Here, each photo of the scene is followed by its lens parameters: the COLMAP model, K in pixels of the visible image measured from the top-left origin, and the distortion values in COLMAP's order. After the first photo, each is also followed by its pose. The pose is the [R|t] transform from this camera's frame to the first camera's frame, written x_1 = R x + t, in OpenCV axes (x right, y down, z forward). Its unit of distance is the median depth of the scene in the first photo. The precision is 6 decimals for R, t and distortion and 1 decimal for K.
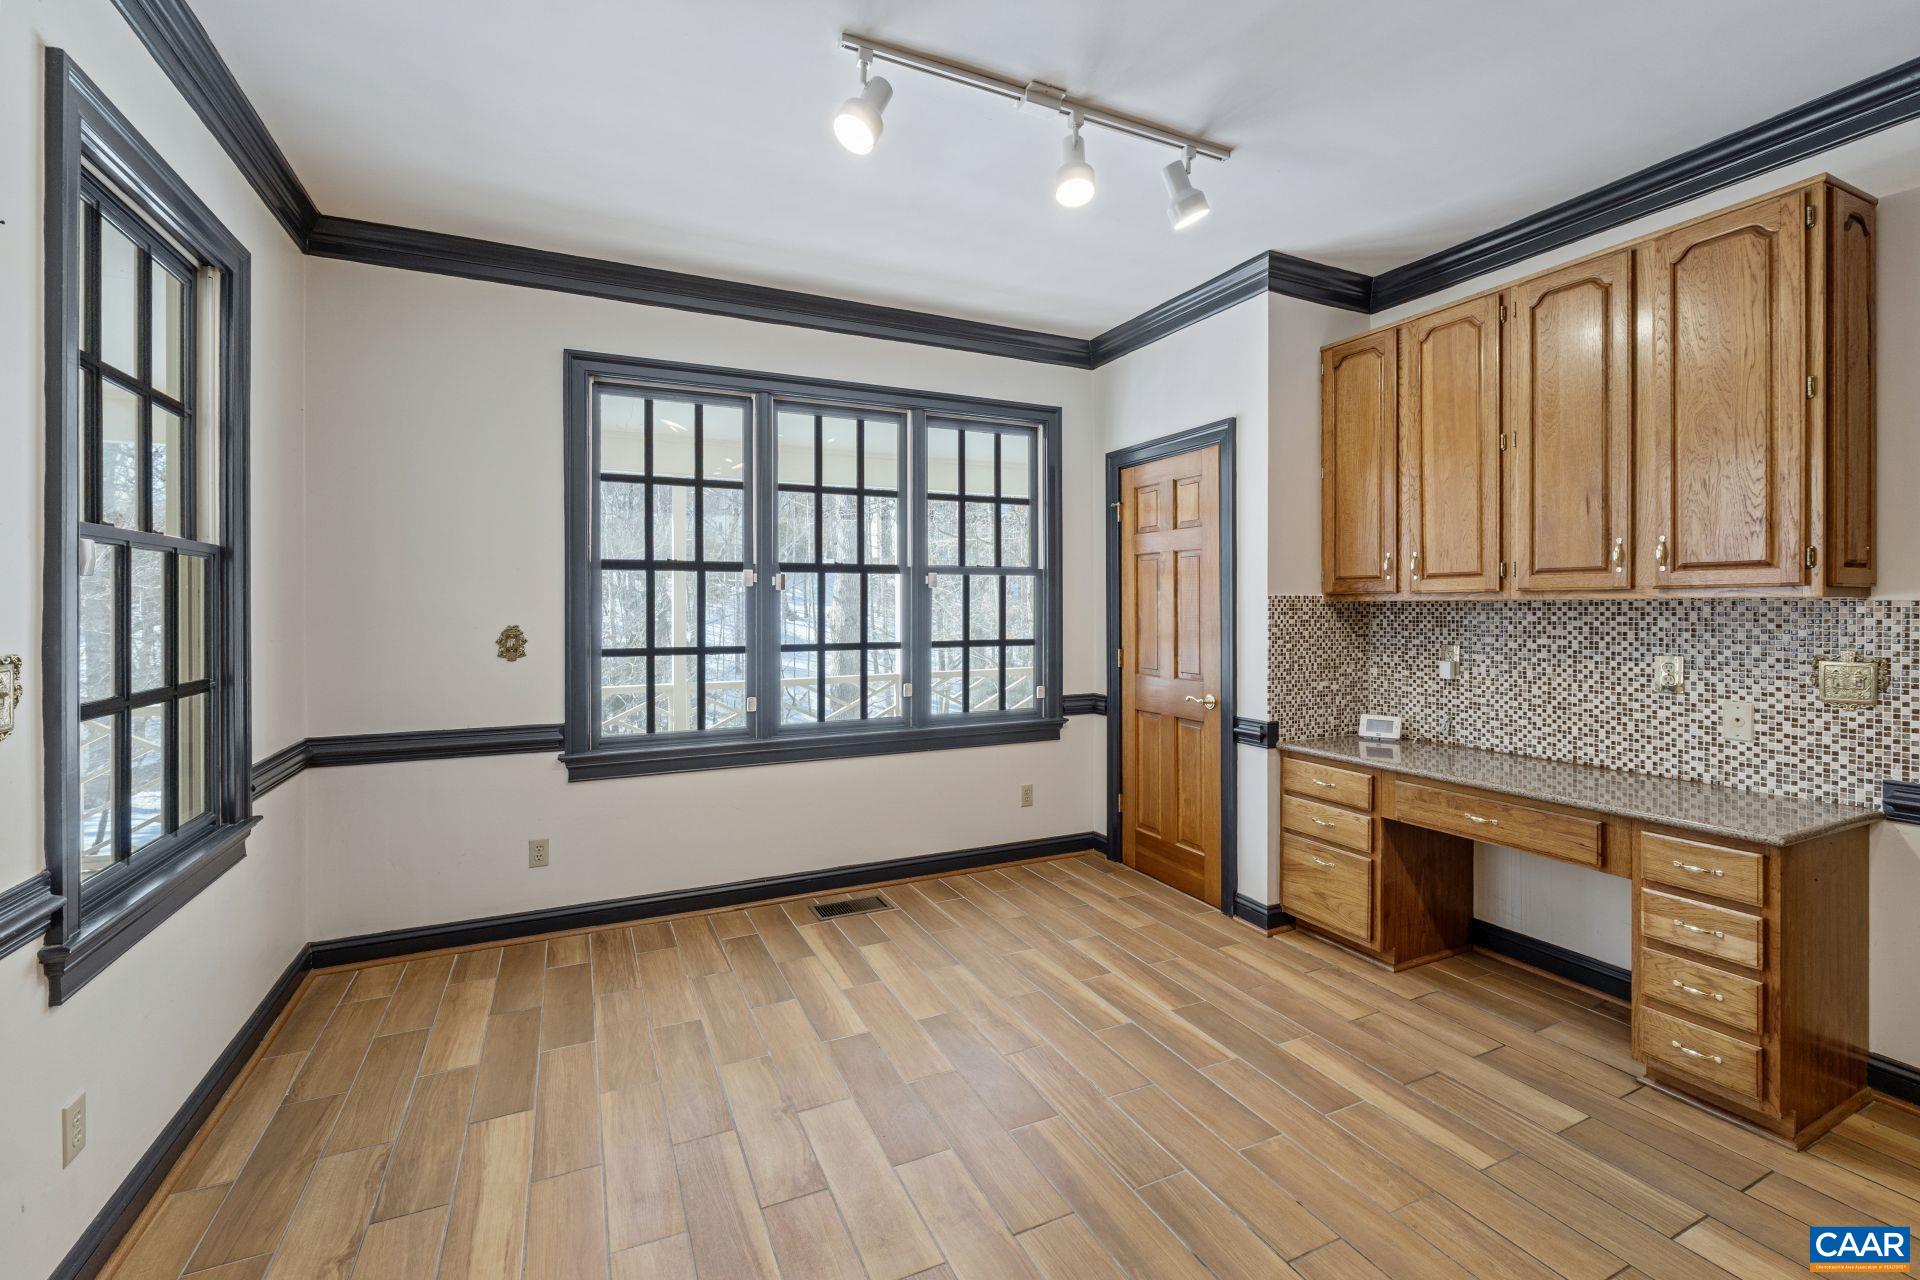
lens RADIAL K [[812.9, 0, 953.4], [0, 812.9, 606.7], [0, 0, 1]] dist [-0.007293, -0.001227]
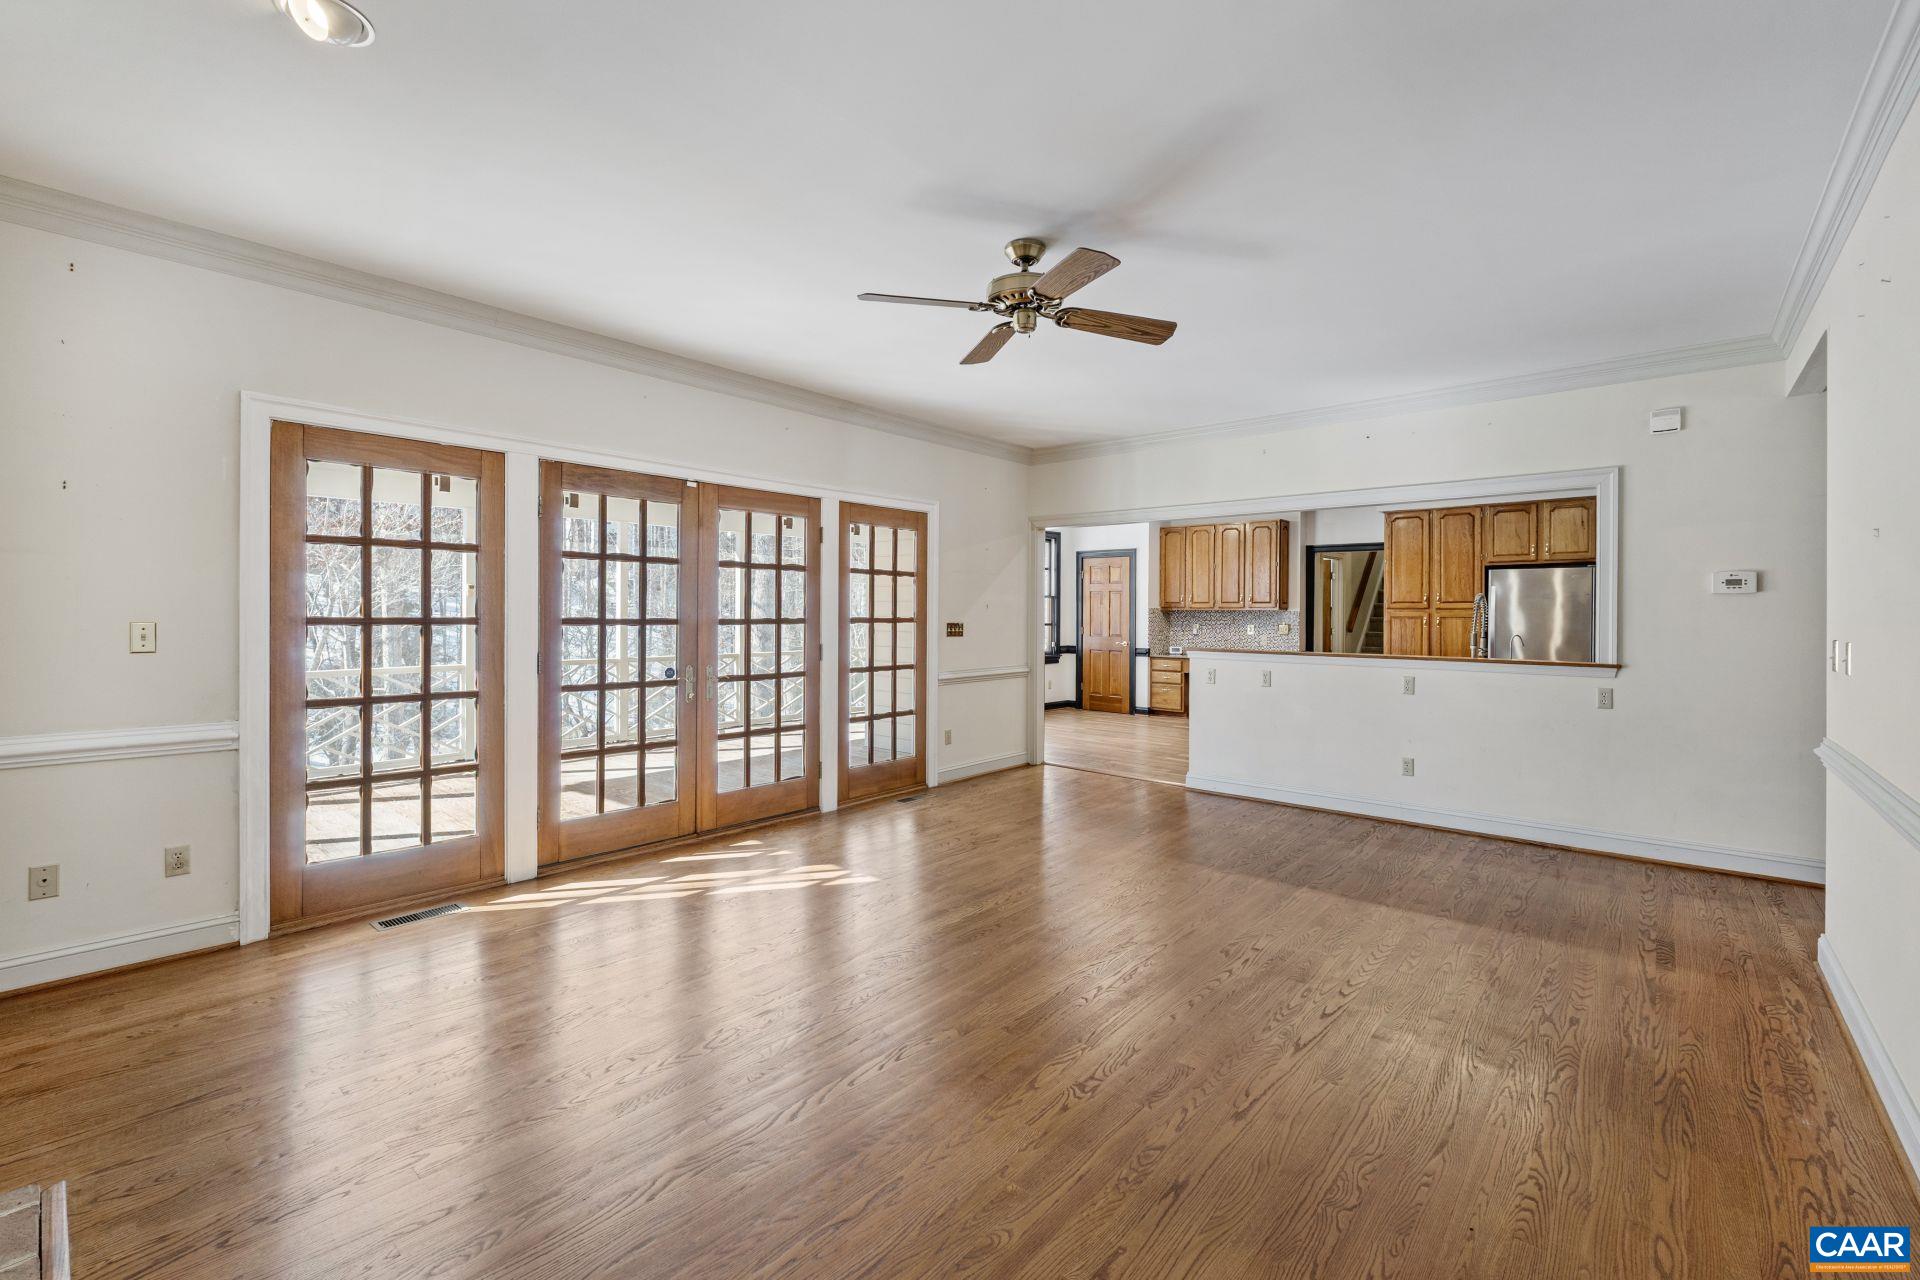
lens RADIAL K [[812.9, 0, 960.6], [0, 812.9, 607.6], [0, 0, 1]] dist [-0.007293, -0.001227]
pose [[0.918342, 0.008595, 0.395695, -1.539443], [-0.007185, 0.999961, -0.005044, 0.006027], [-0.395723, 0.001789, 0.918368, -1.614137]]
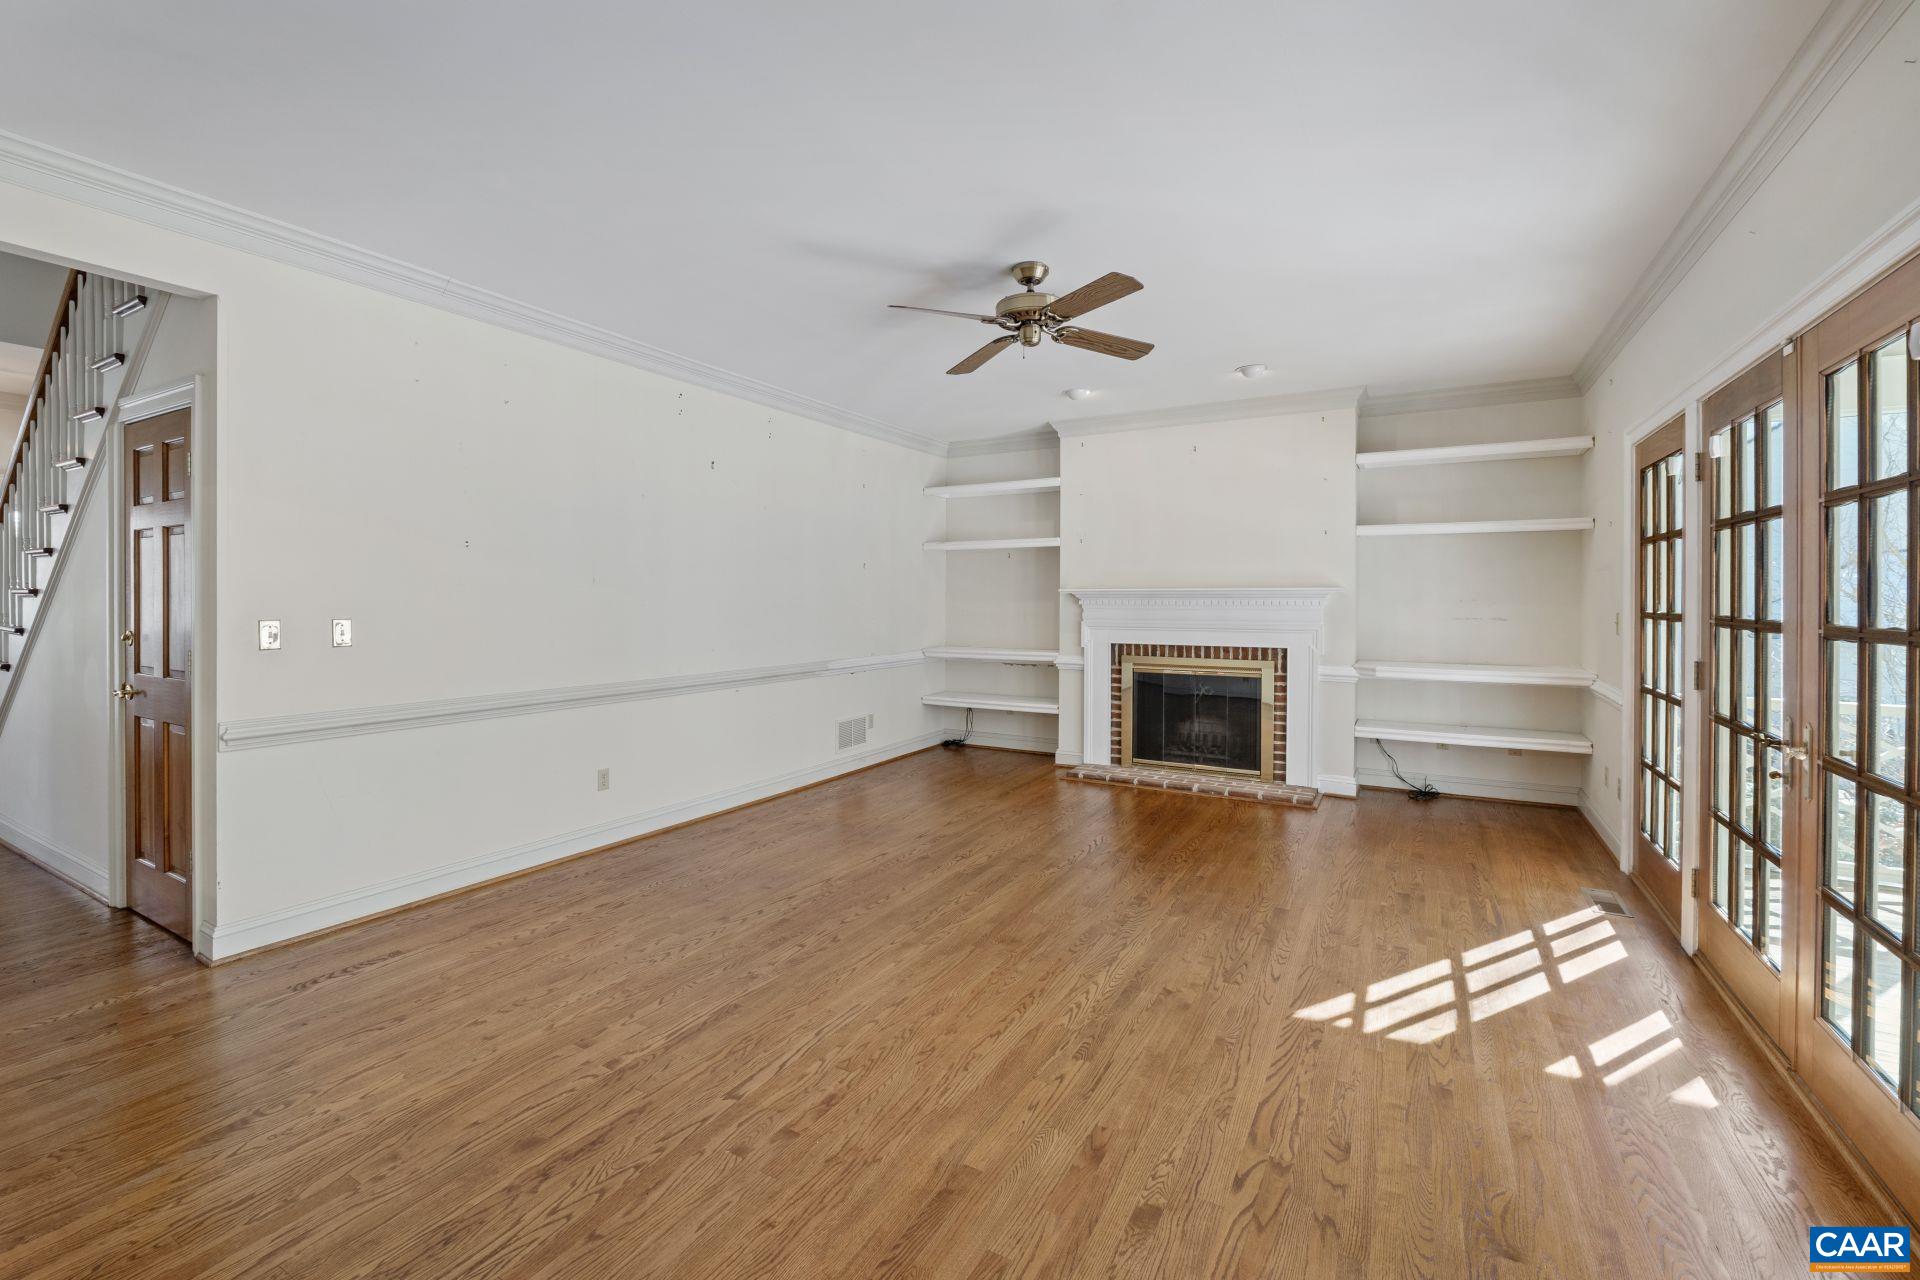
lens RADIAL K [[812.9, 0, 960.4], [0, 812.9, 601.8], [0, 0, 1]] dist [-0.007293, -0.001227]
pose [[-0.821477, 0.000152, -0.570242, -0.408367], [-0.002641, 0.999988, 0.004071, 0.002891], [0.570236, 0.004851, -0.821467, 0.066416]]
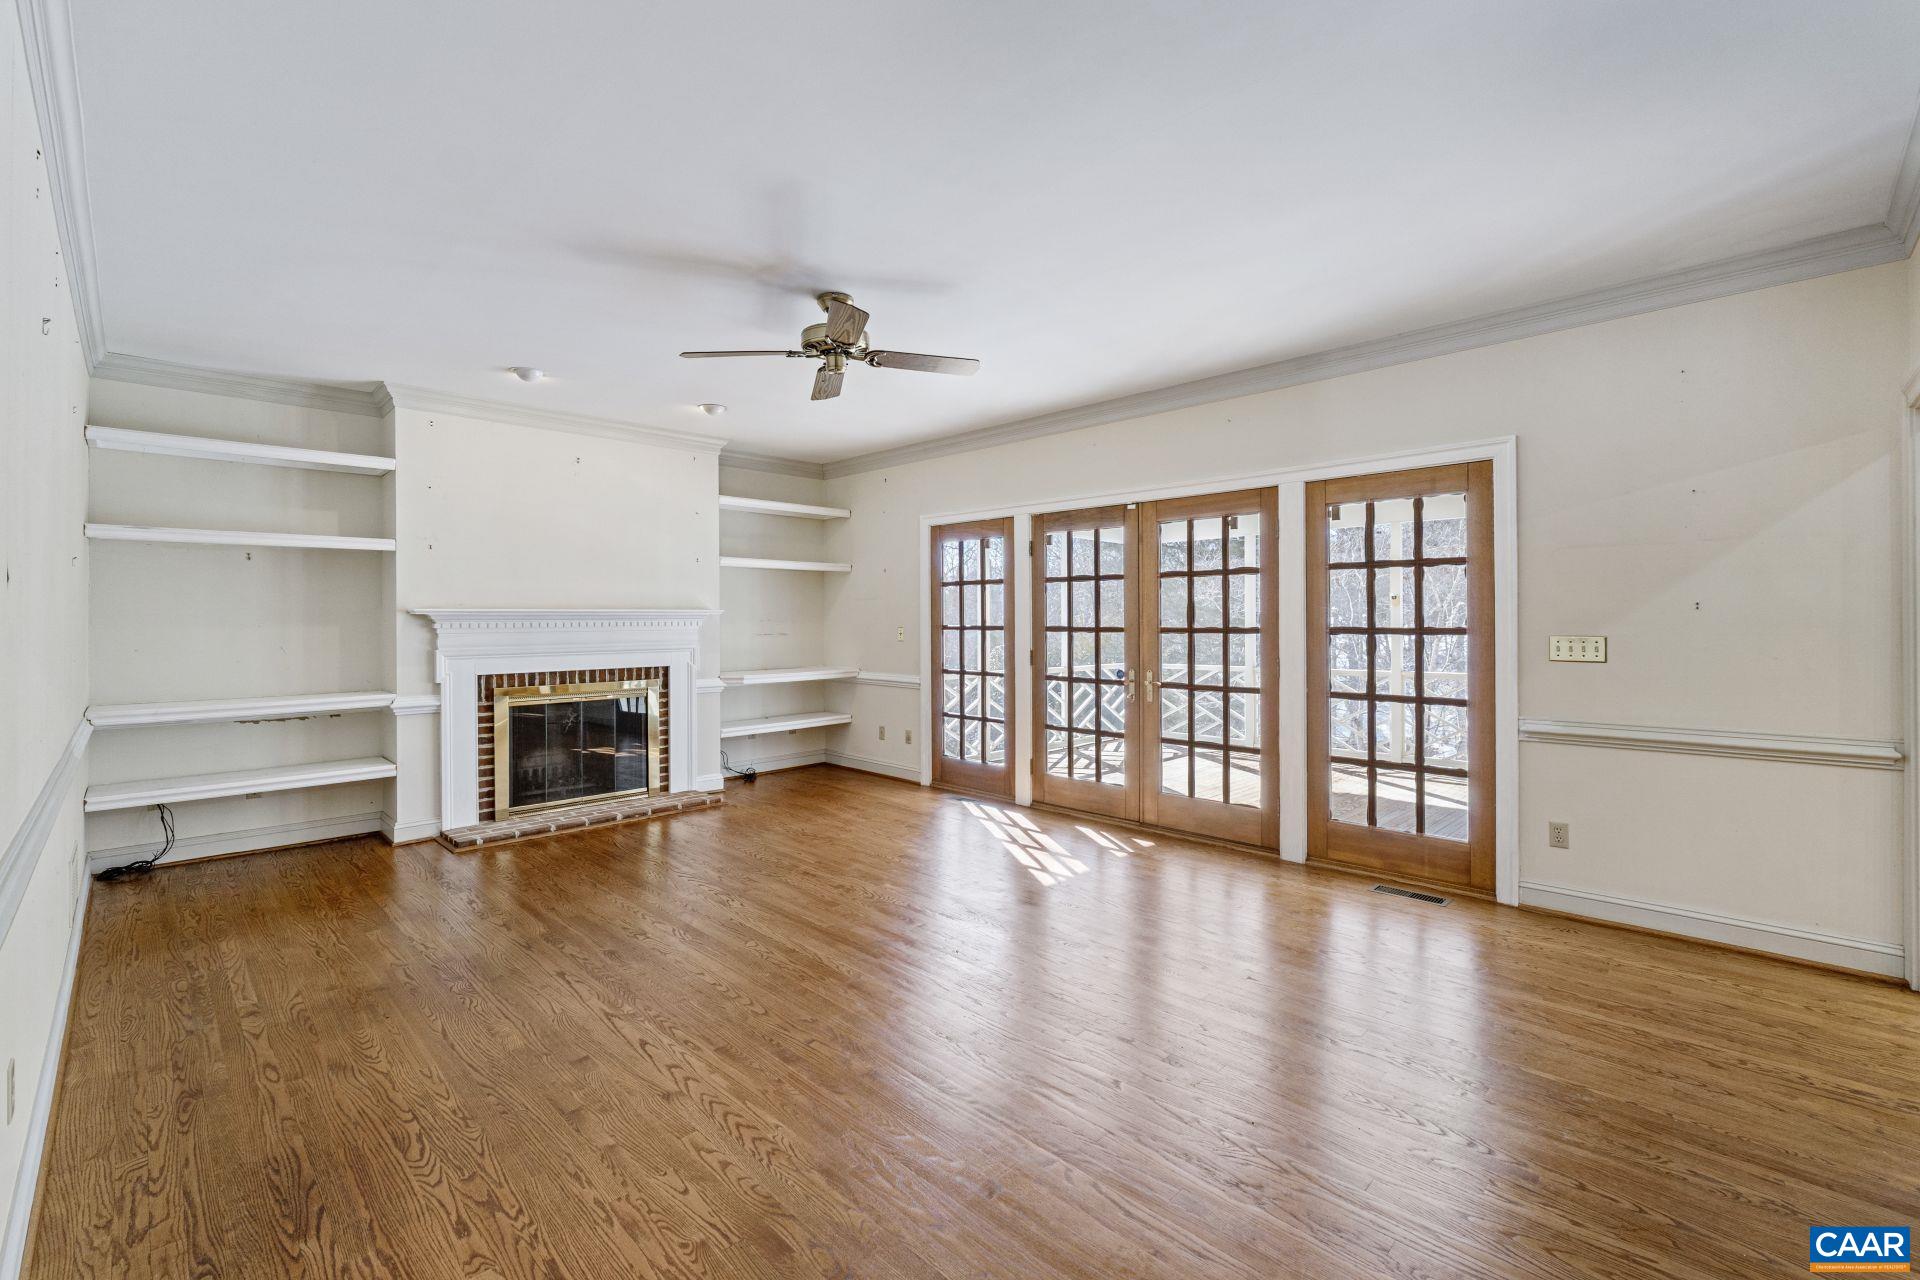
lens RADIAL K [[812.9, 0, 952.0], [0, 812.9, 615.1], [0, 0, 1]] dist [-0.007293, -0.001227]
pose [[0.331729, -0.006949, -0.943349, -0.004325], [0.005315, 0.999971, -0.005498, 0.004895], [0.943360, -0.003190, 0.331756, -0.971408]]
